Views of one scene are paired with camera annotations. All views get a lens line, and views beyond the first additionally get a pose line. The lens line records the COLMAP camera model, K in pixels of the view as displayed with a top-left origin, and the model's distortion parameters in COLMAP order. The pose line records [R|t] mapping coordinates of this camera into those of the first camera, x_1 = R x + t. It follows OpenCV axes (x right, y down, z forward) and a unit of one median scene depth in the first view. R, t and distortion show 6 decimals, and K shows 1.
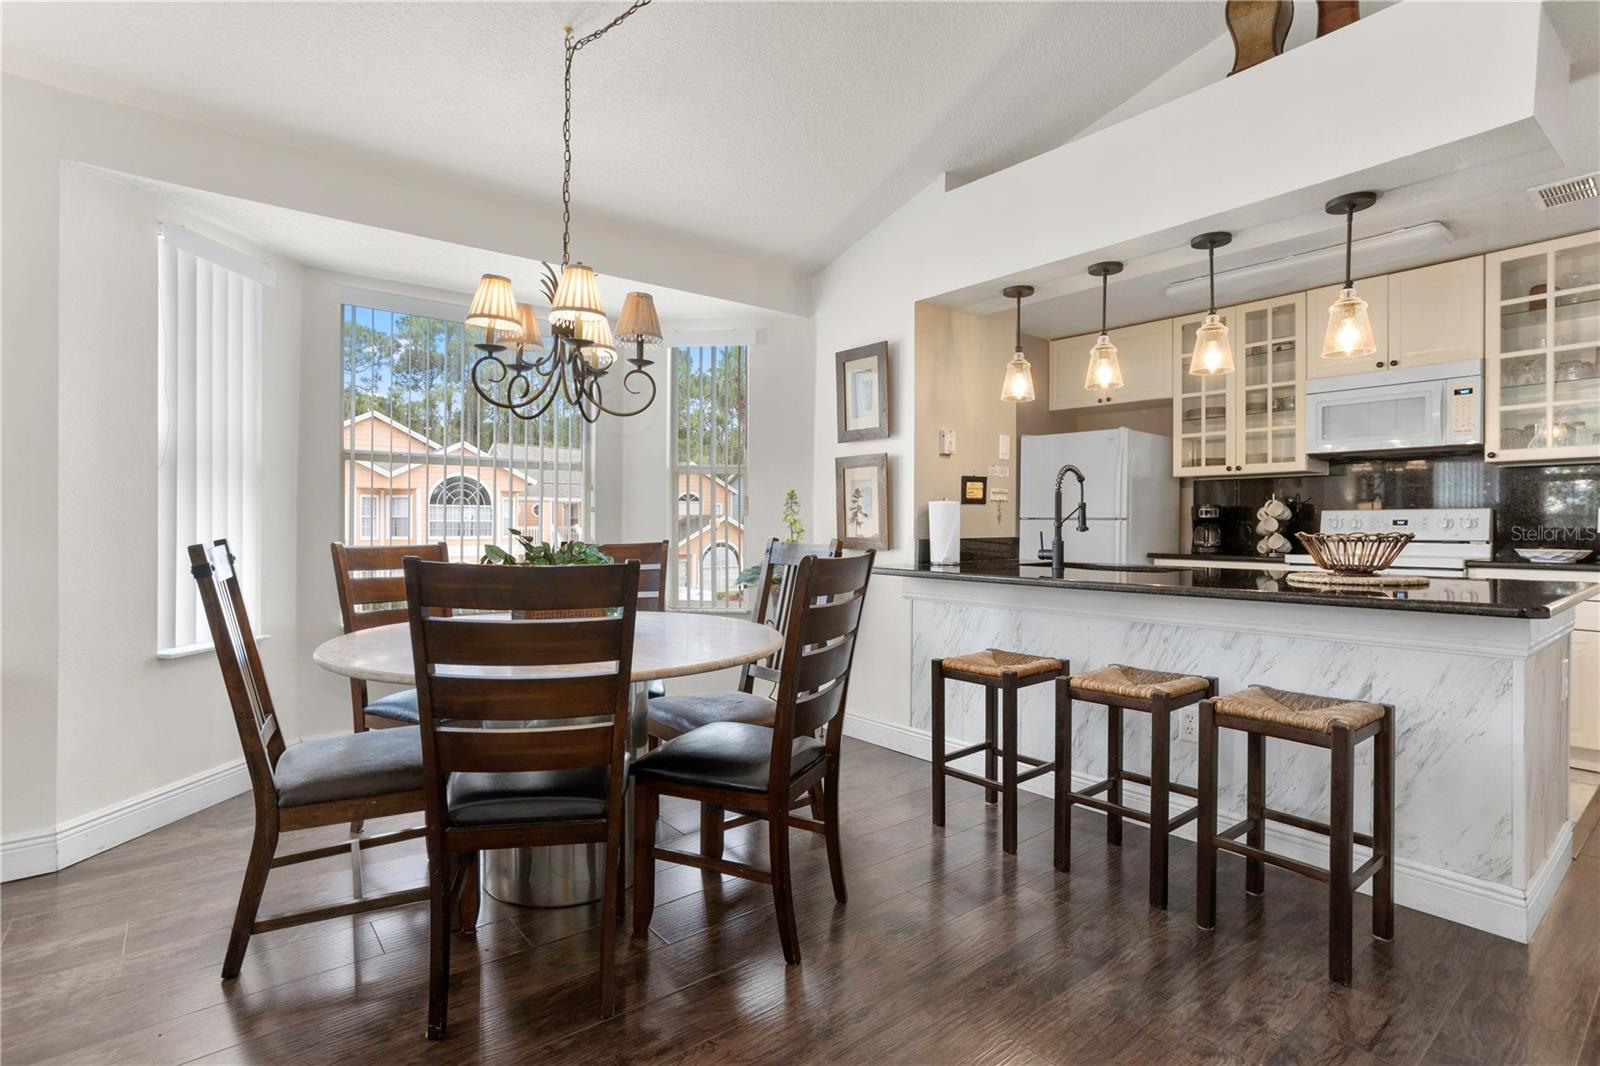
lens RADIAL K [[773.1, 0, 796.9], [0, 773.1, 533.1], [0, 0, 1]] dist [-0.050506, 0.029895]
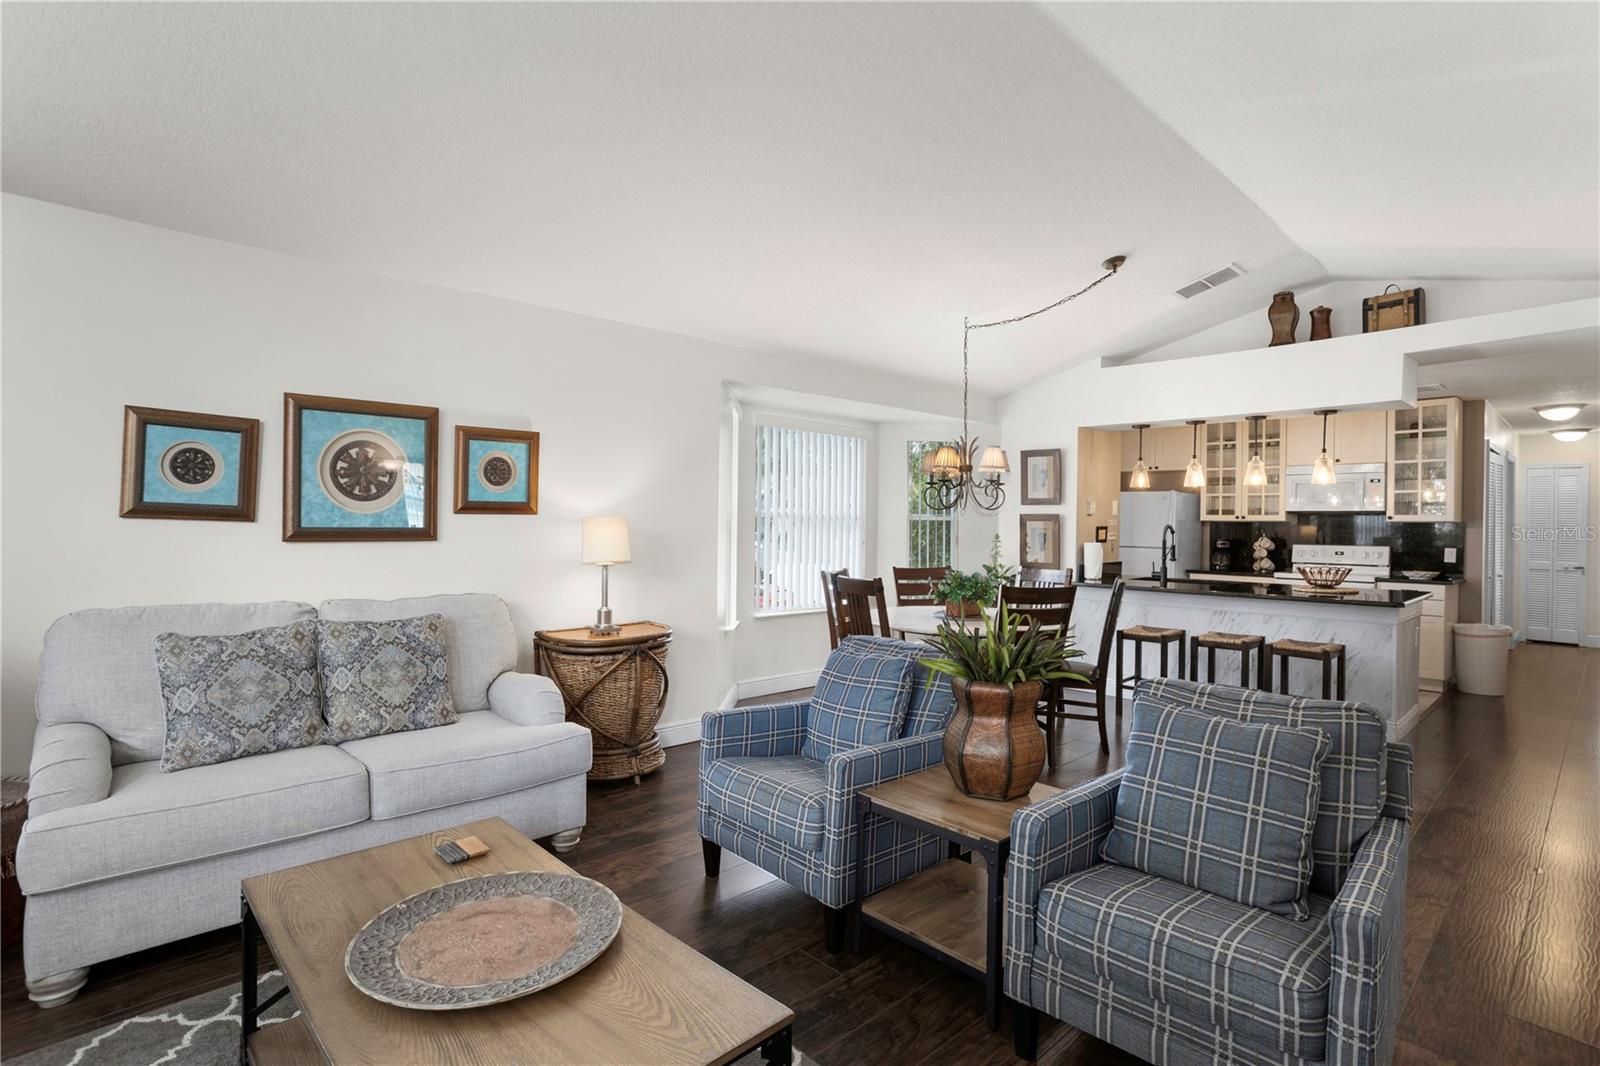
lens RADIAL K [[773.1, 0, 796.9], [0, 773.1, 533.1], [0, 0, 1]] dist [-0.050506, 0.029895]
pose [[0.997563, 0.007475, 0.069377, -0.546932], [-0.007670, 0.999967, 0.002554, -0.057144], [-0.069355, -0.003080, 0.997587, -0.625385]]
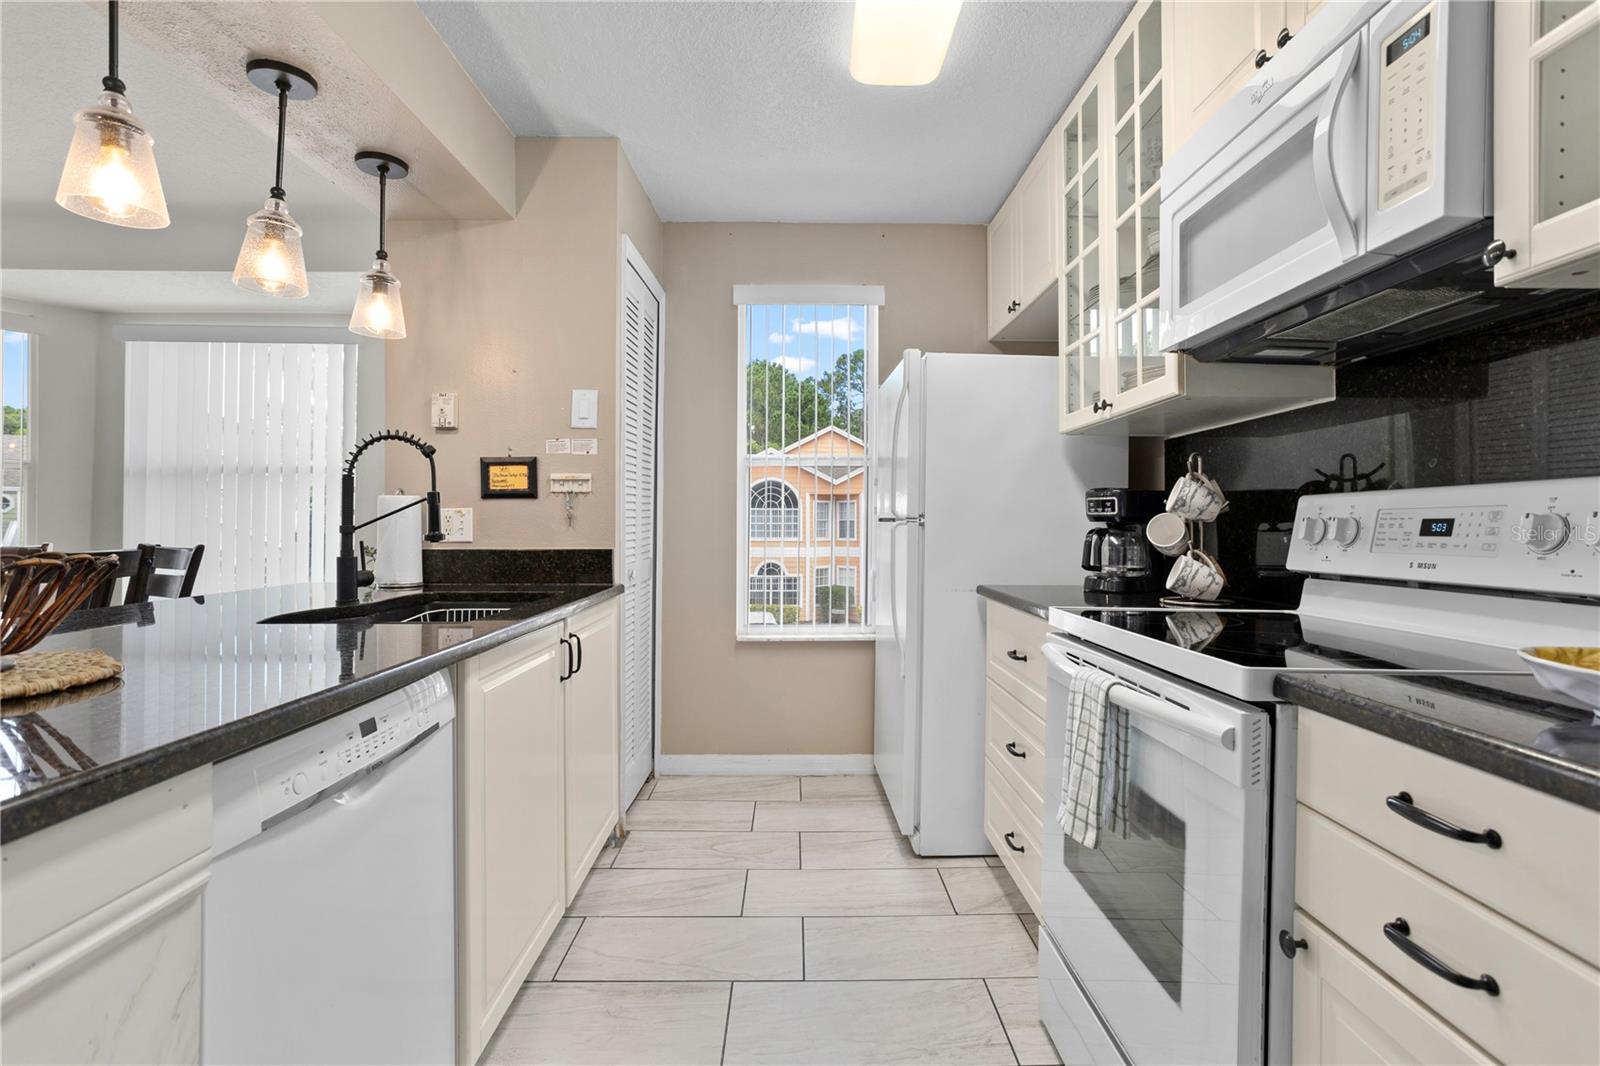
lens RADIAL K [[773.1, 0, 796.9], [0, 773.1, 533.1], [0, 0, 1]] dist [-0.050506, 0.029895]
pose [[0.785667, 0.006874, -0.618612, 0.832097], [-0.009127, 0.999958, -0.000480, -0.009330], [0.618583, 0.006023, 0.785696, 0.620932]]
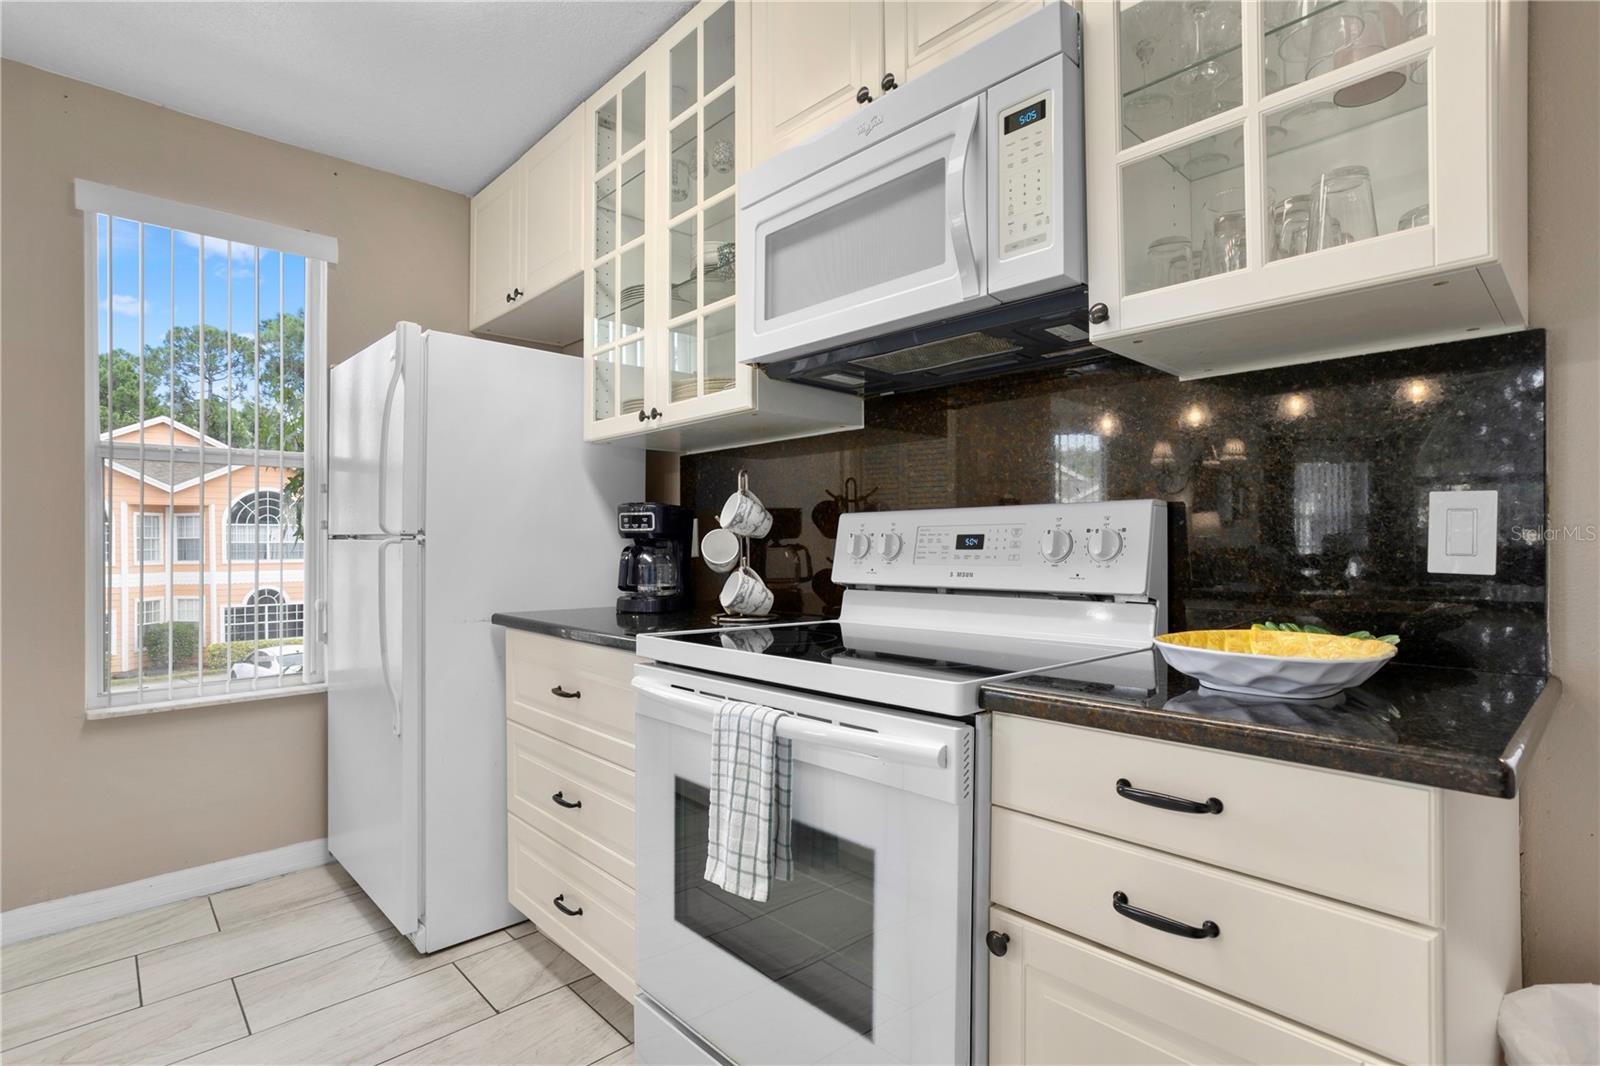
lens RADIAL K [[782.6, 0, 784.1], [0, 782.6, 549.9], [0, 0, 1]] dist [-0.059767, 0.039153]
pose [[0.997663, -0.006397, 0.068022, 0.720979], [0.006612, 0.999974, -0.002943, -0.009857], [-0.068002, 0.003386, 0.997679, 0.658123]]
